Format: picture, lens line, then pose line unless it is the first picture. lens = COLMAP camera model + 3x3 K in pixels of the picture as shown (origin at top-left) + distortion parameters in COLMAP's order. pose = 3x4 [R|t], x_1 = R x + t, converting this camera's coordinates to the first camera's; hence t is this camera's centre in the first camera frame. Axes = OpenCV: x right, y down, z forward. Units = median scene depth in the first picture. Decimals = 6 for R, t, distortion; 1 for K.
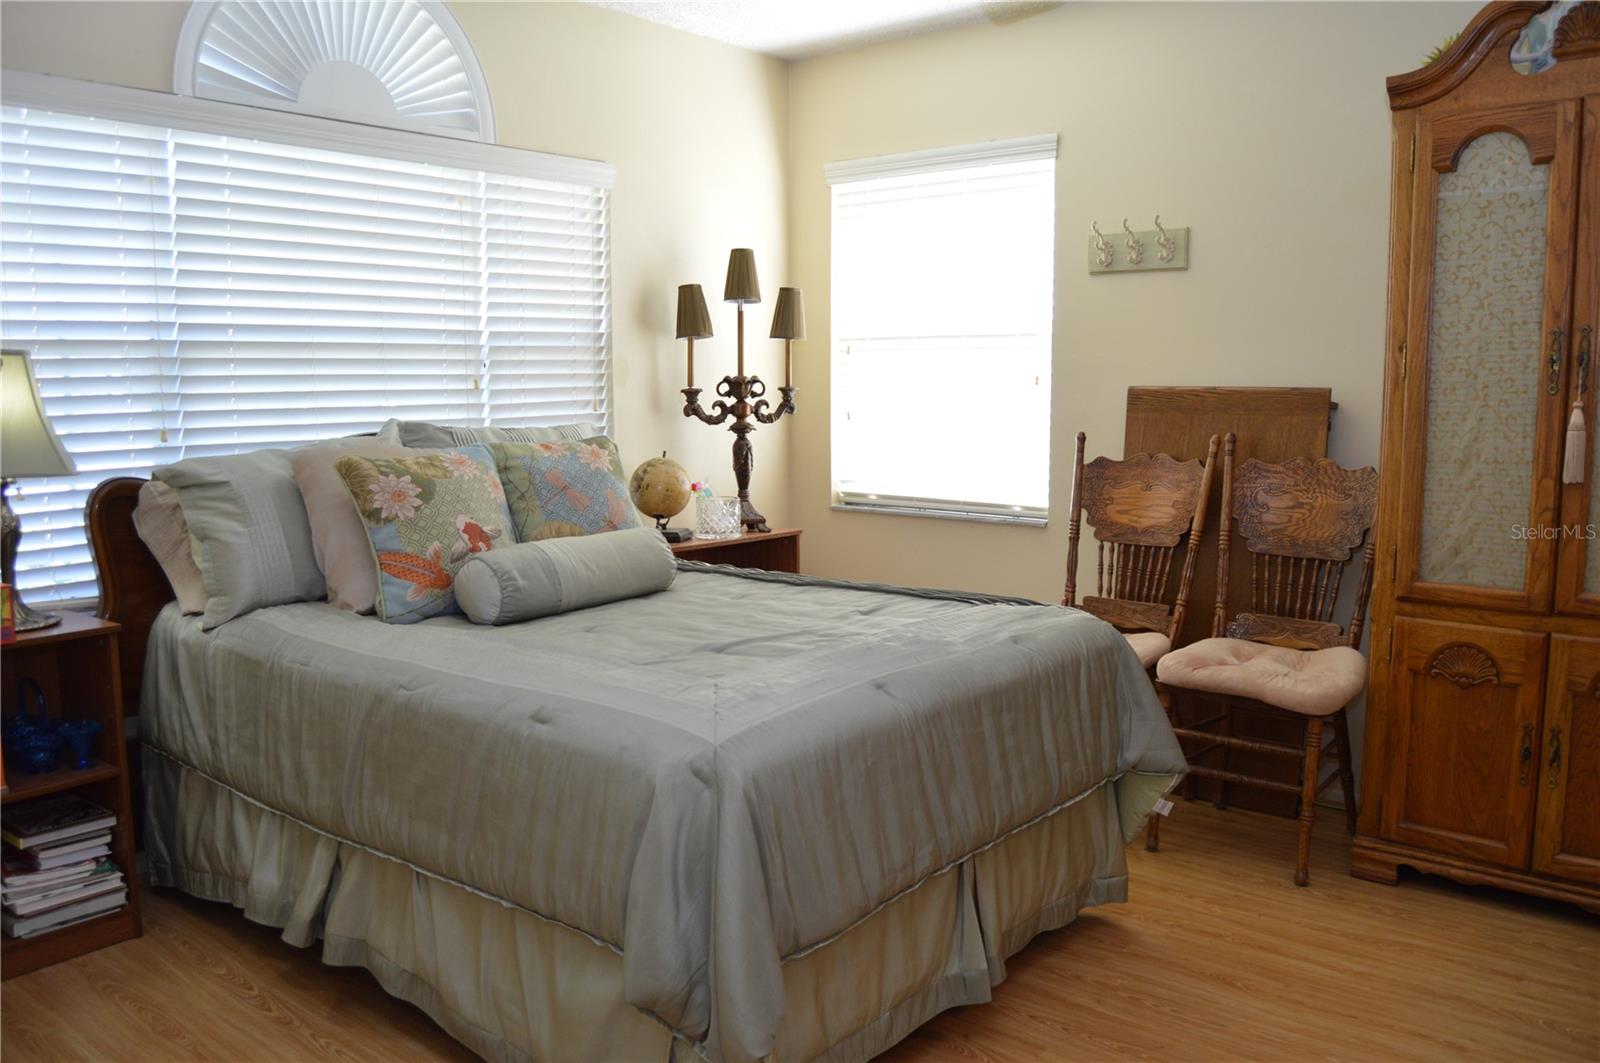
lens RADIAL K [[1277.0, 0, 793.5], [0, 1277.0, 535.8], [0, 0, 1]] dist [-0.095216, 0.043039]
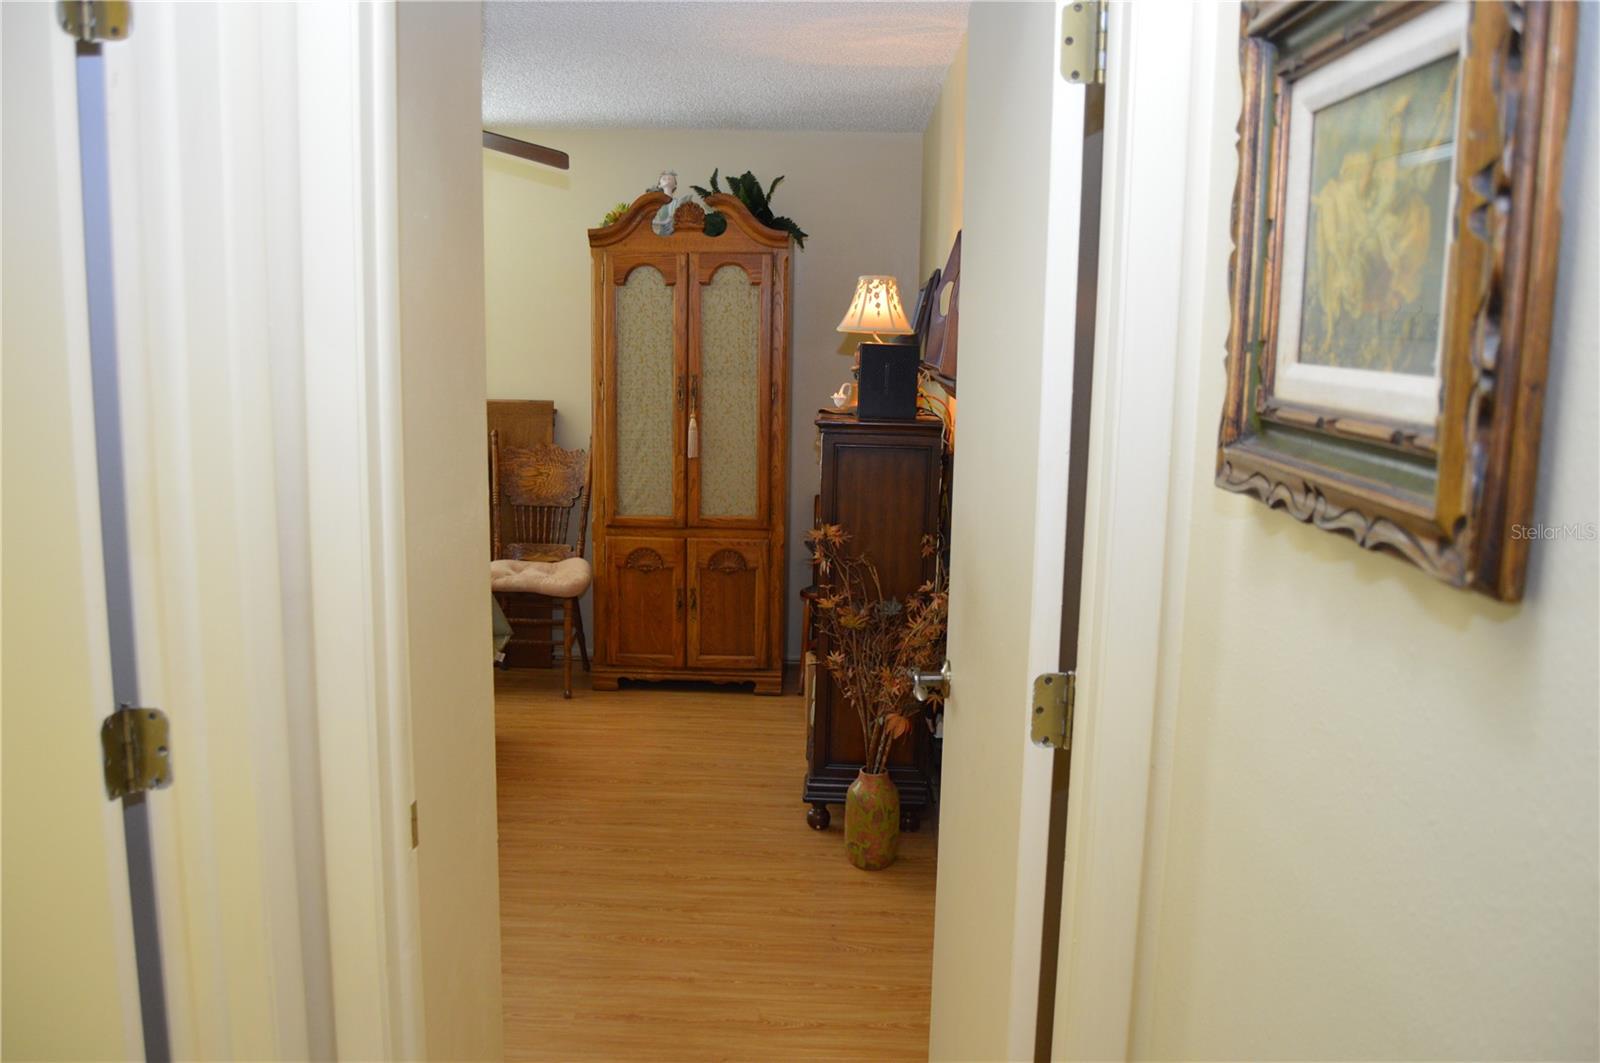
lens RADIAL K [[1277.0, 0, 801.2], [0, 1277.0, 532.6], [0, 0, 1]] dist [-0.095216, 0.043039]
pose [[0.779865, -0.081800, 0.620579, -0.423705], [0.057282, 0.996591, 0.059379, -0.032160], [-0.623321, -0.010760, 0.781892, -0.578401]]
